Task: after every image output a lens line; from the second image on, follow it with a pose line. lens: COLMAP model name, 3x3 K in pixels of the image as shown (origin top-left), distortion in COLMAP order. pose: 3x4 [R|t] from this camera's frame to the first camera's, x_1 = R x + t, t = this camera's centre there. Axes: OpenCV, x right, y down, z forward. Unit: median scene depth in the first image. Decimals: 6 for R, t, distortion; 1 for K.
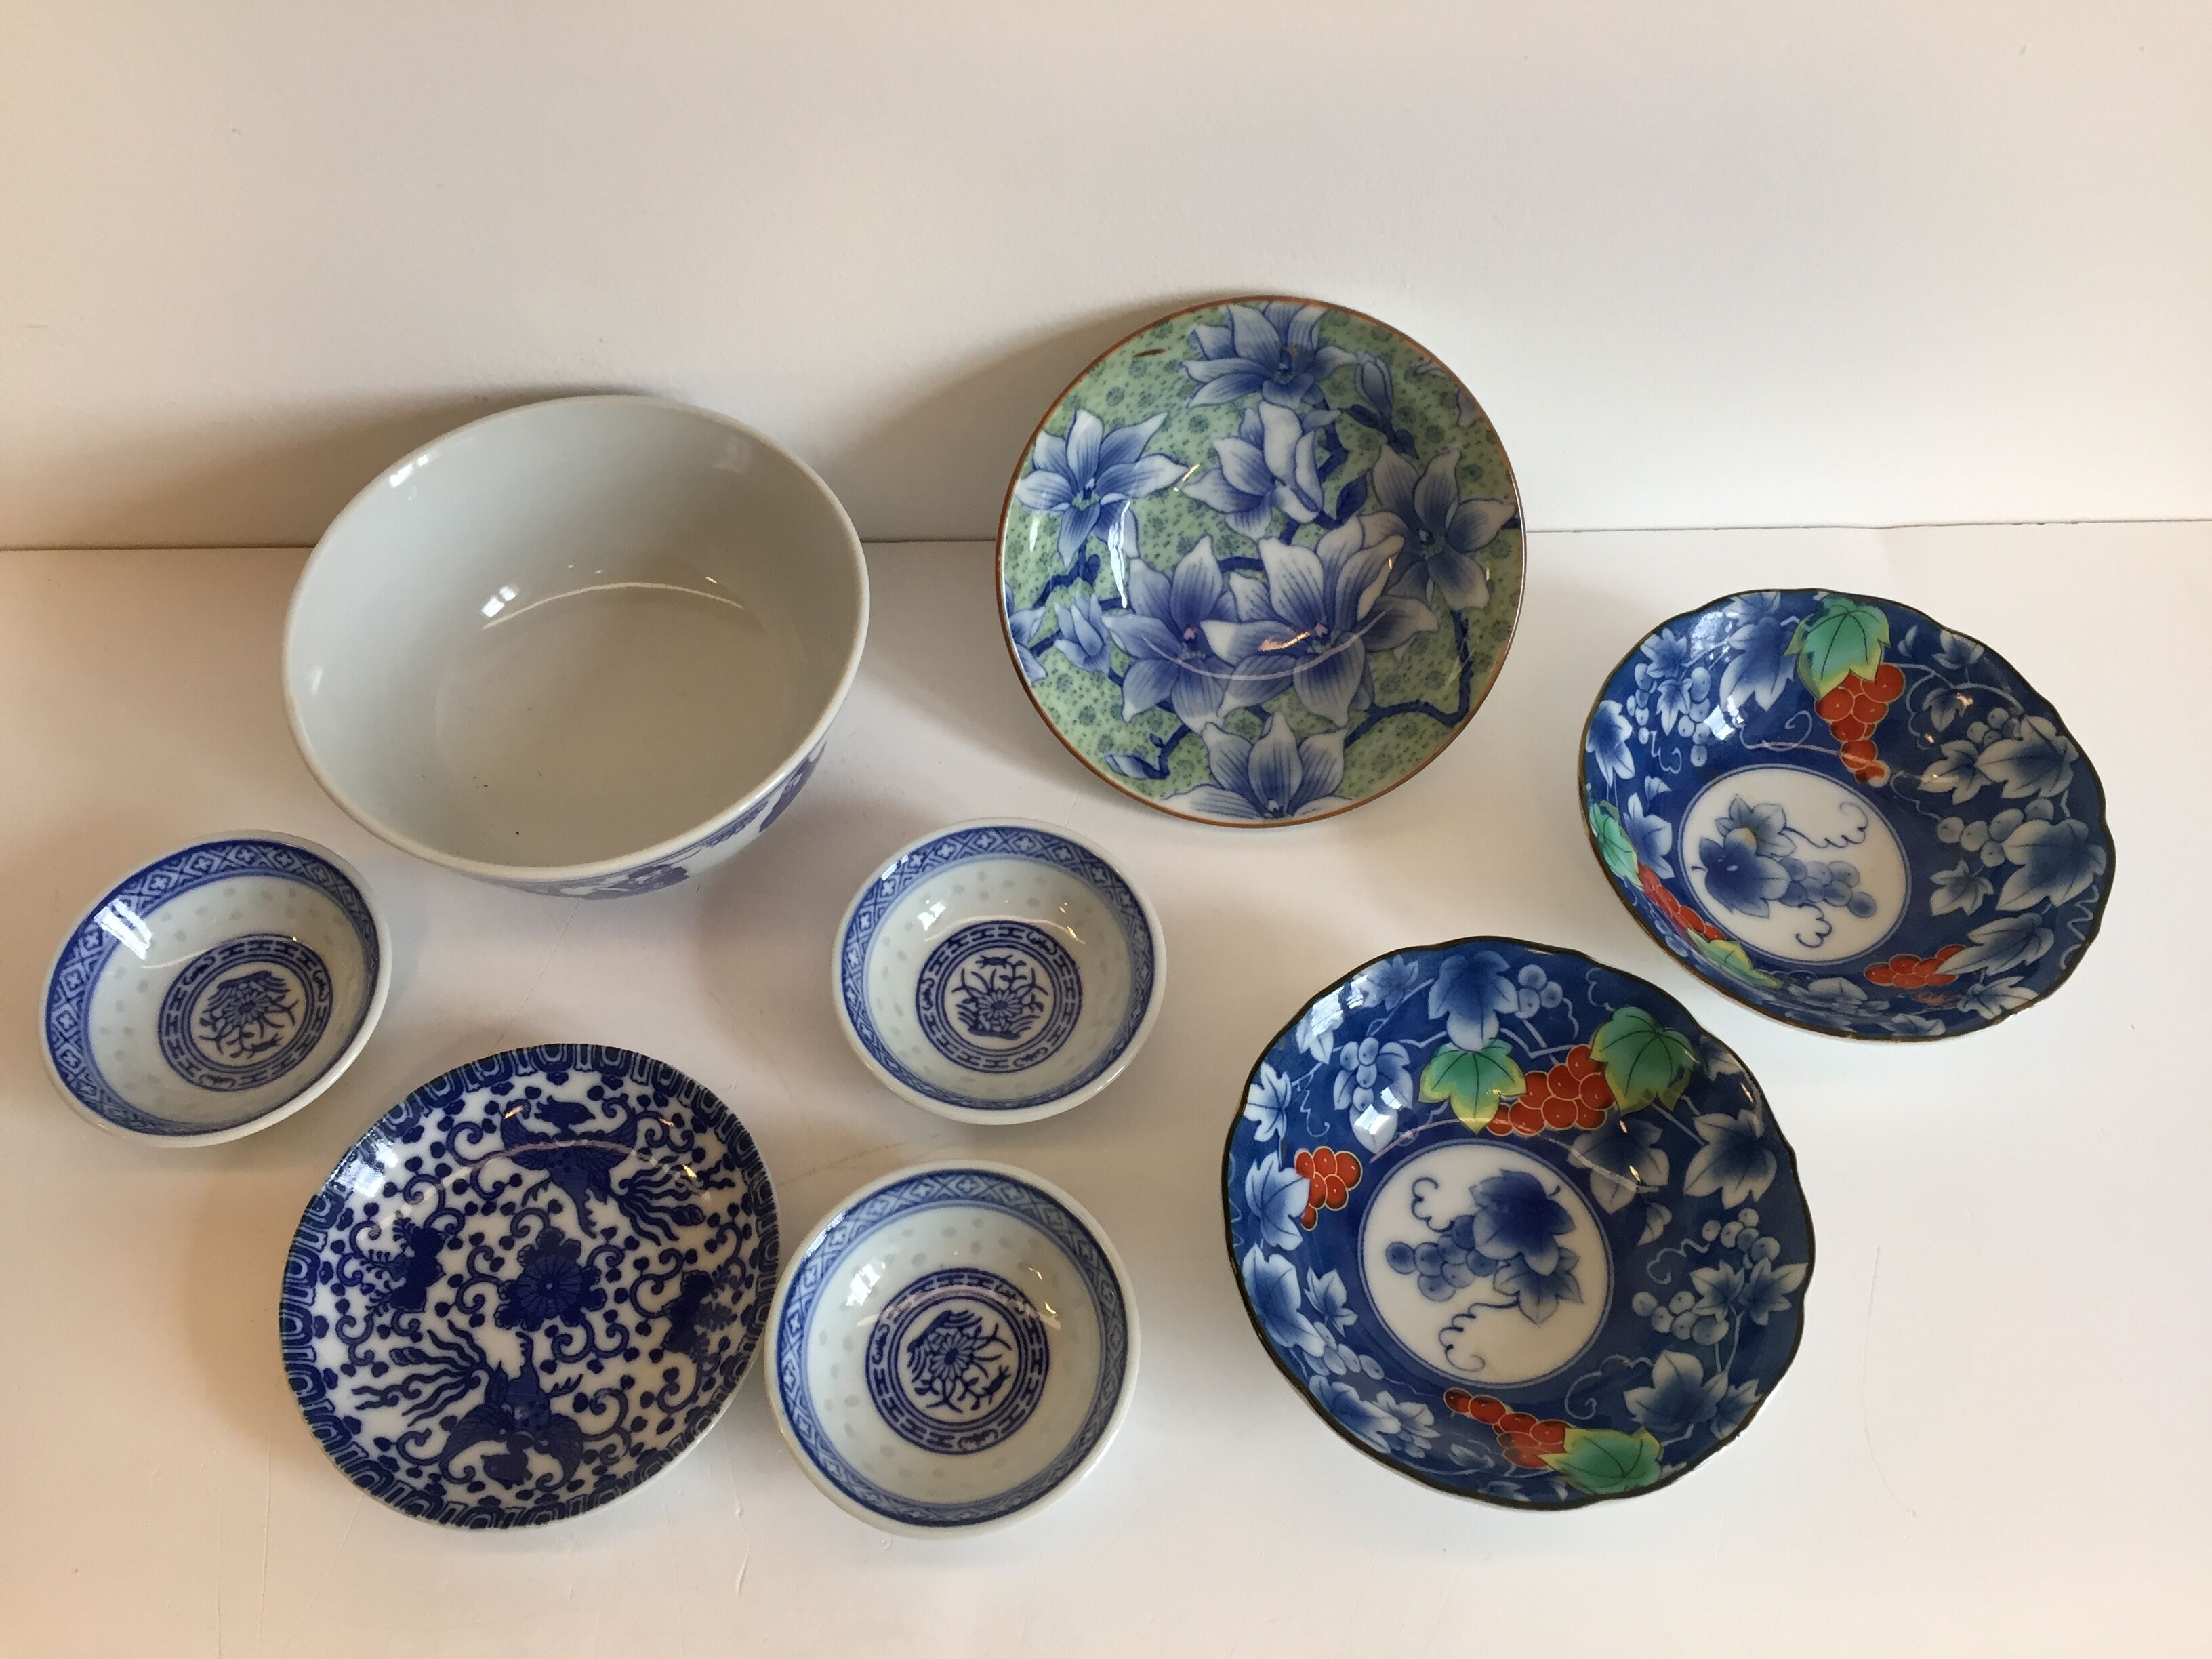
lens RADIAL K [[1899.3, 0, 1111.5], [0, 1899.3, 832.3], [0, 0, 1]] dist [0.078258, -0.135578]
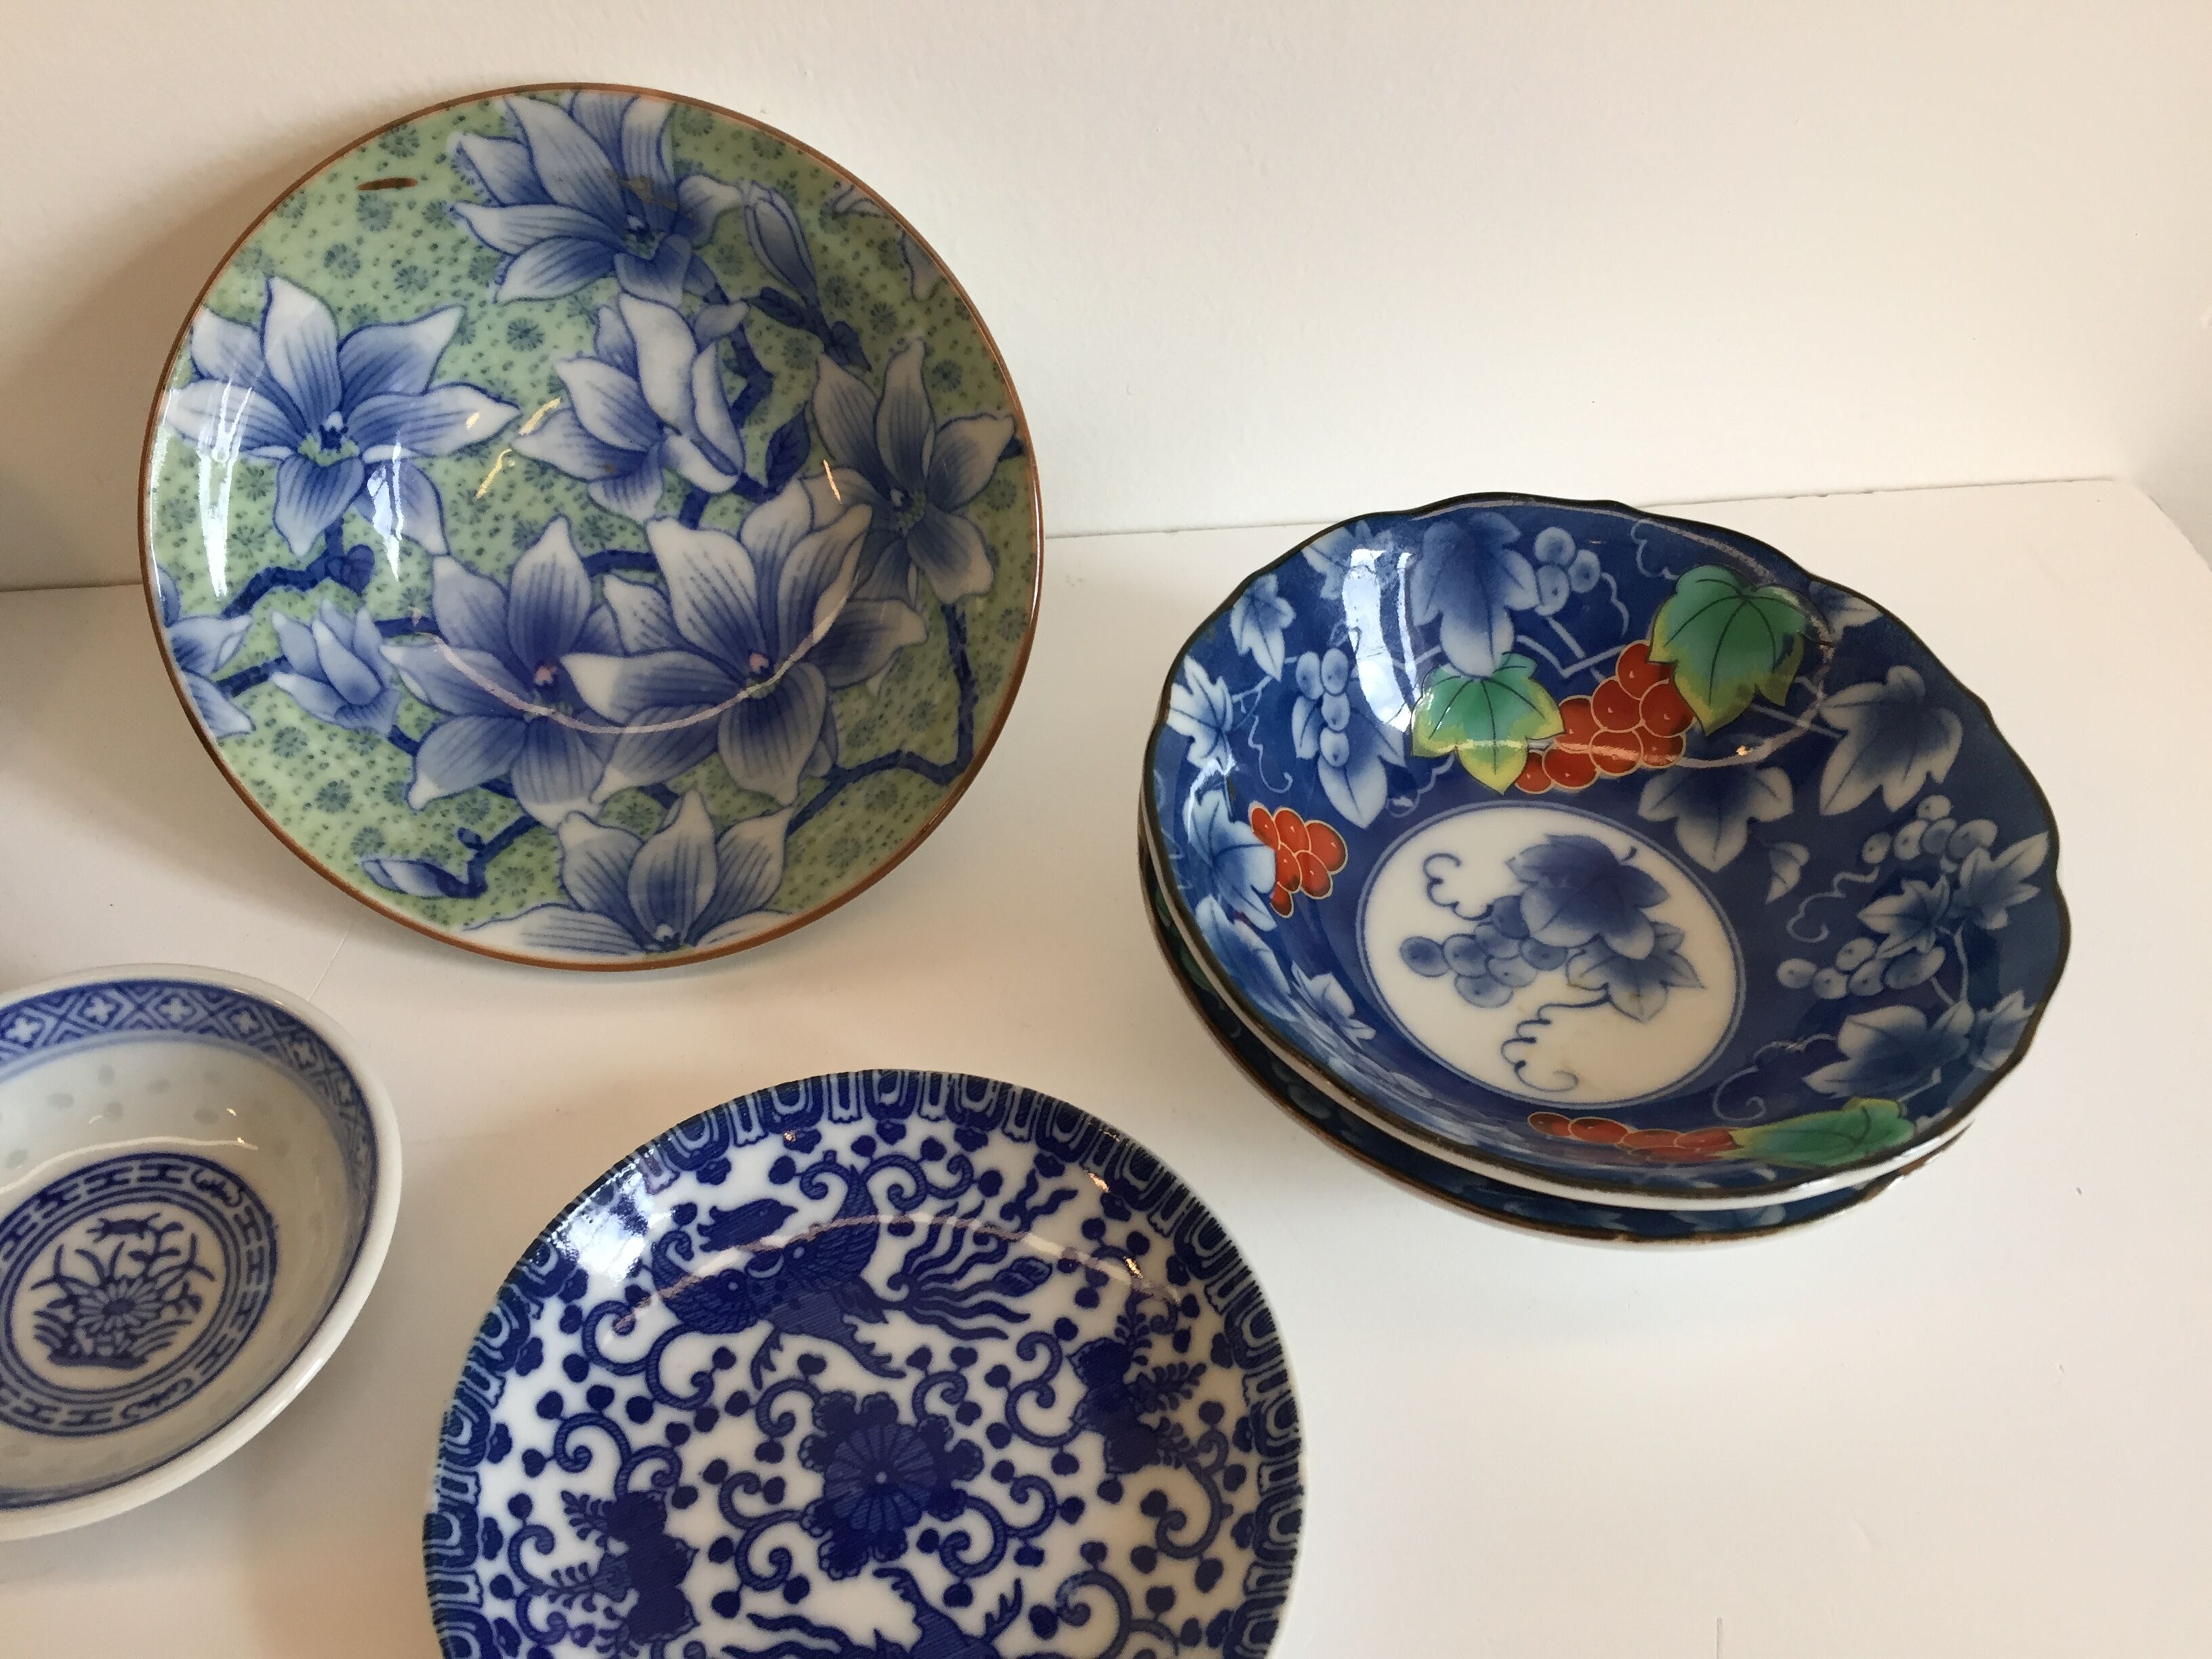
lens RADIAL K [[1952.8, 0, 1102.5], [0, 1952.8, 819.4], [0, 0, 1]] dist [0.097222, -0.110503]
pose [[0.995474, -0.047684, 0.082202, 0.173482], [0.061374, 0.983002, -0.173033, 0.066509], [-0.072554, 0.177295, 0.981480, 0.375672]]
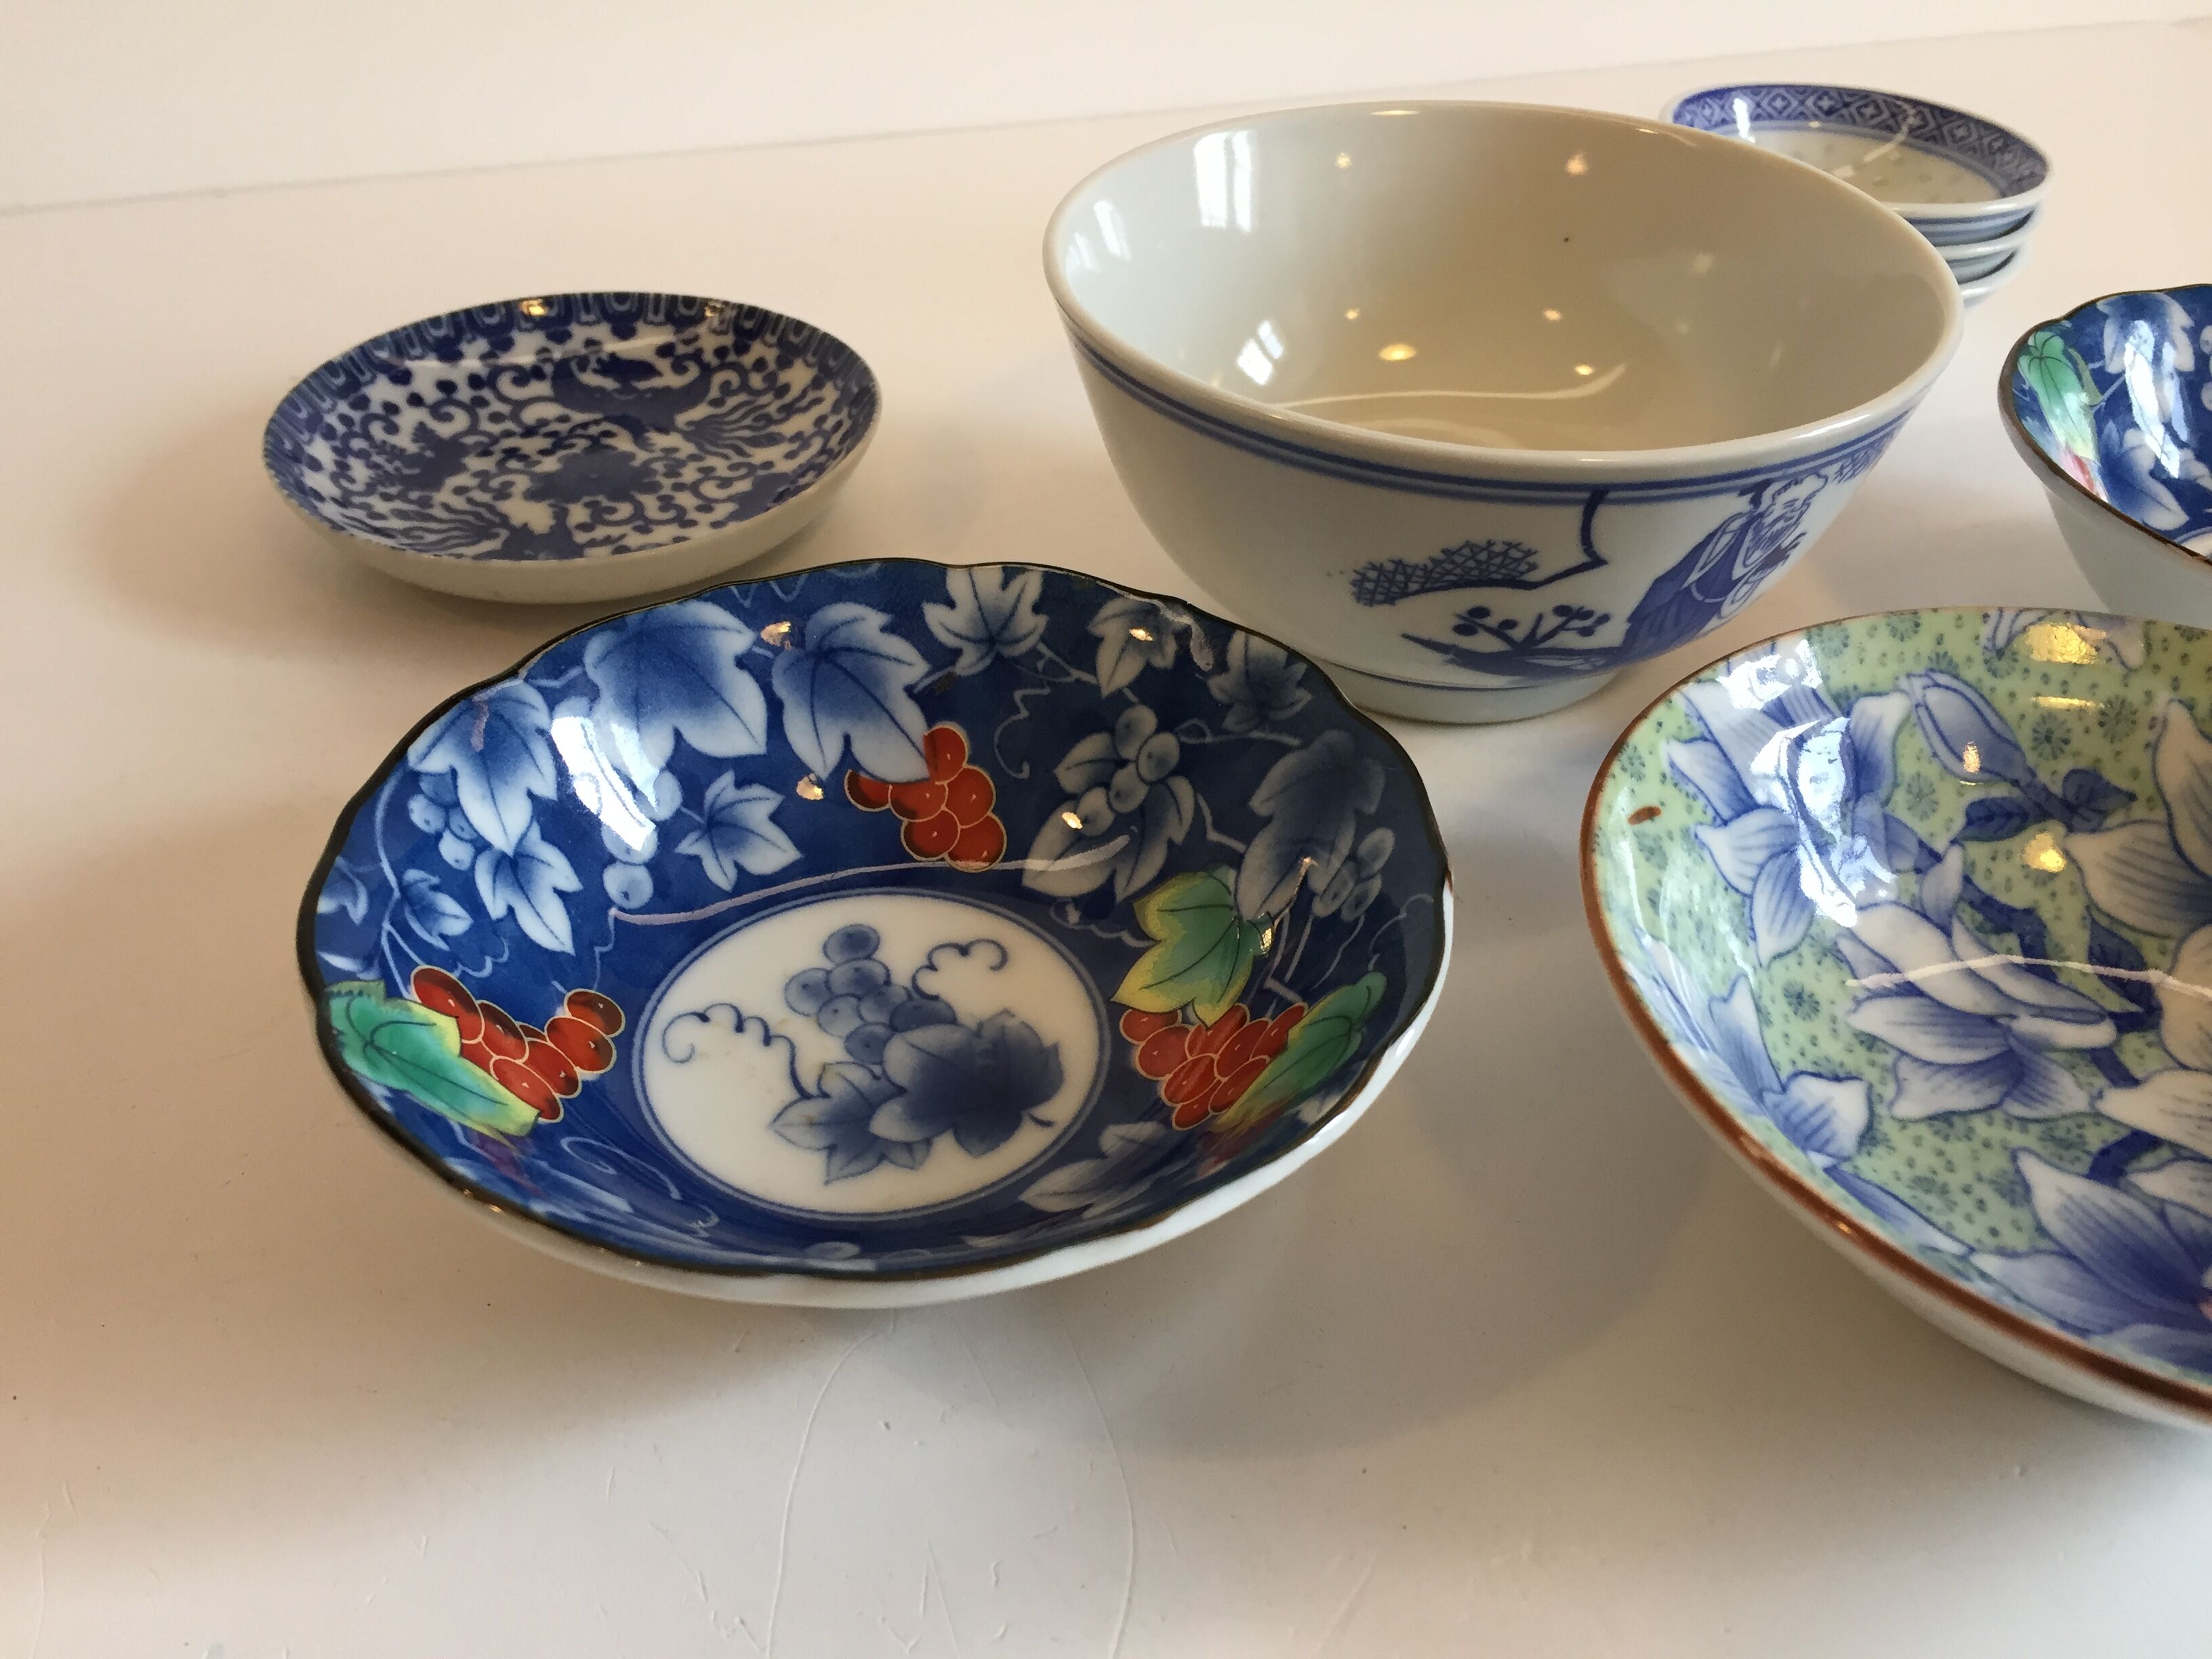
lens RADIAL K [[1948.4, 0, 1106.0], [0, 1948.4, 829.5], [0, 0, 1]] dist [0.078722, -0.136904]
pose [[0.790986, -0.383157, 0.477003, -0.309938], [0.588423, 0.262792, -0.764656, 0.048784], [0.167631, 0.885512, 0.433323, 0.717210]]
